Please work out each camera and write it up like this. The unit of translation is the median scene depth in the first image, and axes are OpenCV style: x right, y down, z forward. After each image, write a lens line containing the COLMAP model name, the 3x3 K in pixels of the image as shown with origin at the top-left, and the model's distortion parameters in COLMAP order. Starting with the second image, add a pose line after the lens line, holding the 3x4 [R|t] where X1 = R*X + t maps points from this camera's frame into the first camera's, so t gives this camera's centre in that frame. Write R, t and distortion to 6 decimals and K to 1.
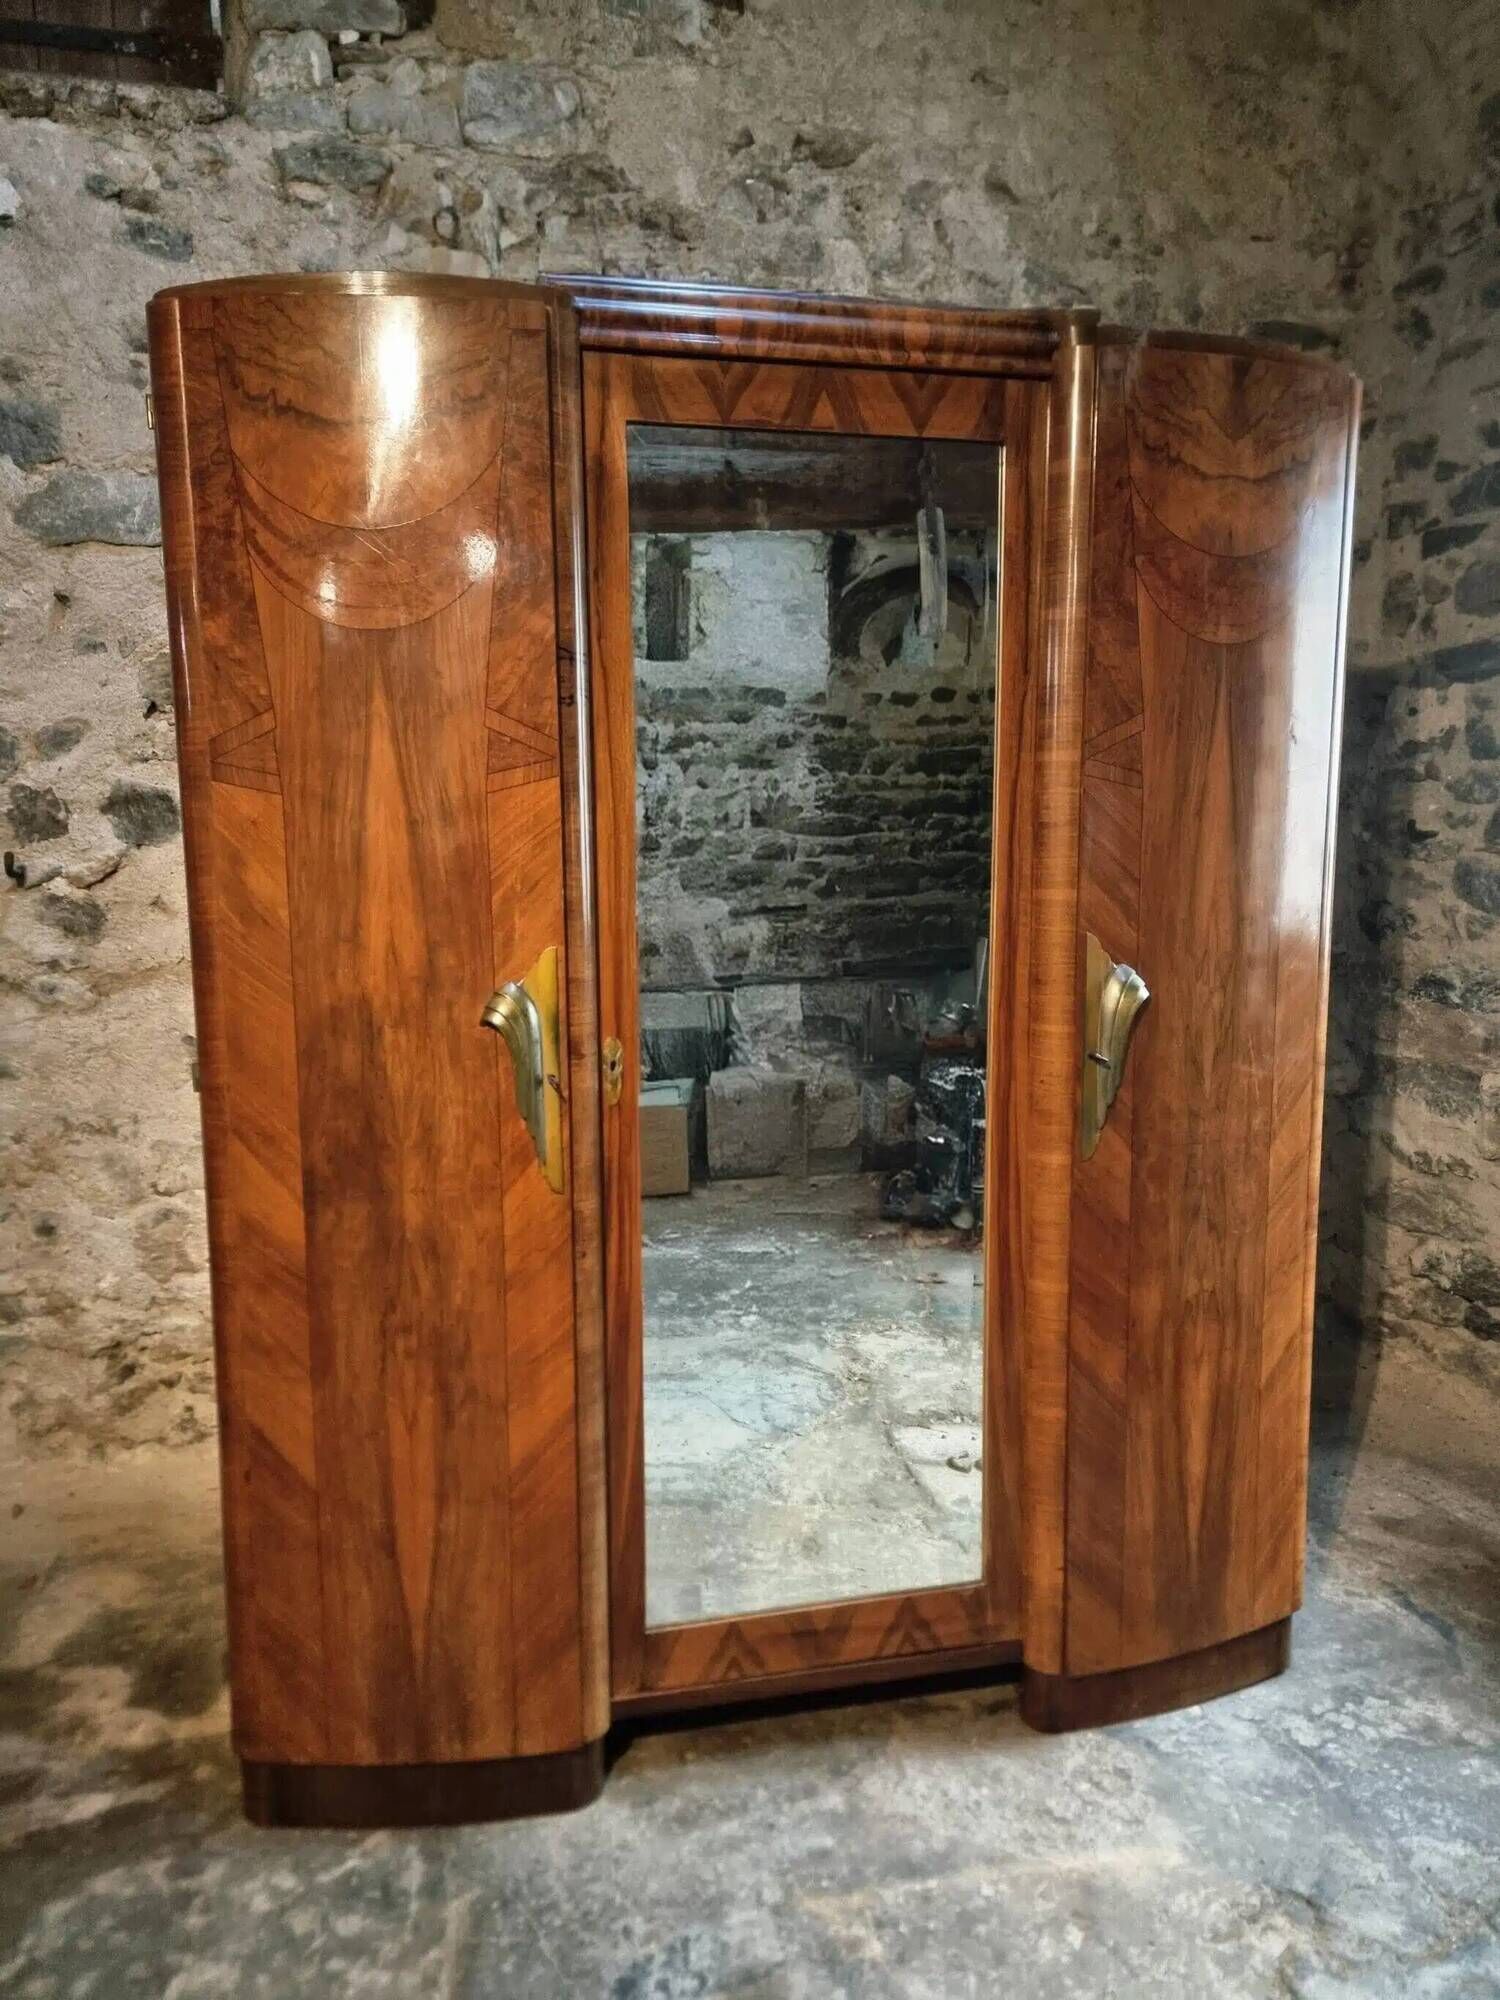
lens RADIAL K [[1367.6, 0, 725.6], [0, 1367.6, 994.1], [0, 0, 1]] dist [0.087601, -0.074678]
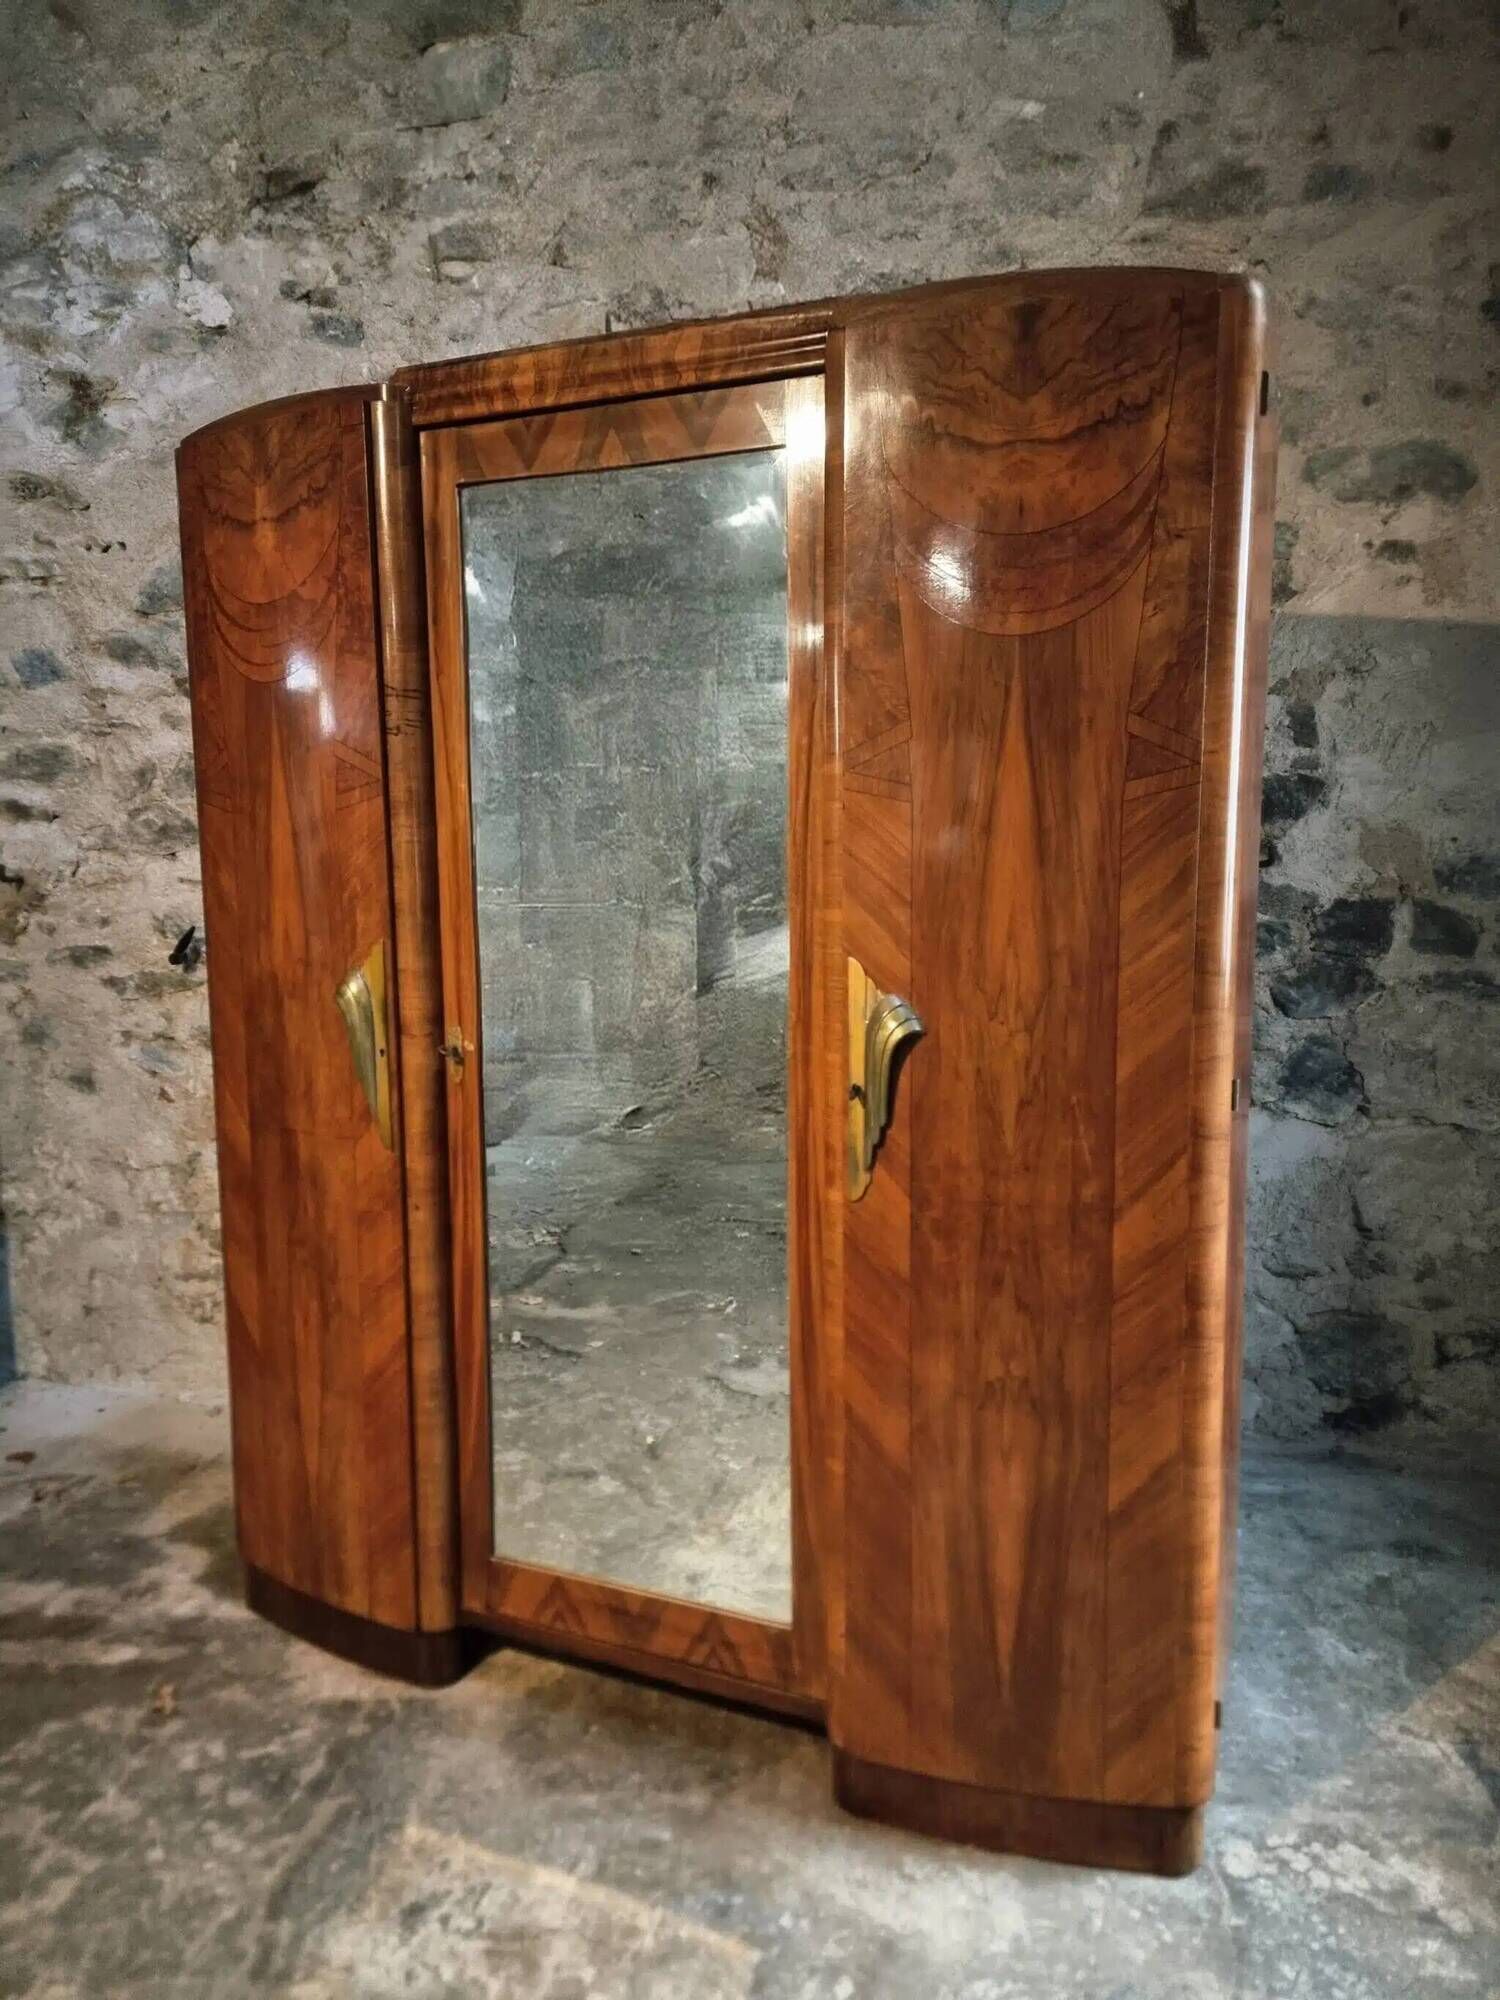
lens RADIAL K [[1364.9, 0, 724.1], [0, 1364.9, 1002.4], [0, 0, 1]] dist [0.091230, -0.074720]
pose [[0.936944, 0.042782, -0.346850, 0.419531], [-0.042996, 0.999050, 0.007083, -0.009559], [0.346824, 0.008277, 0.937894, 0.051546]]
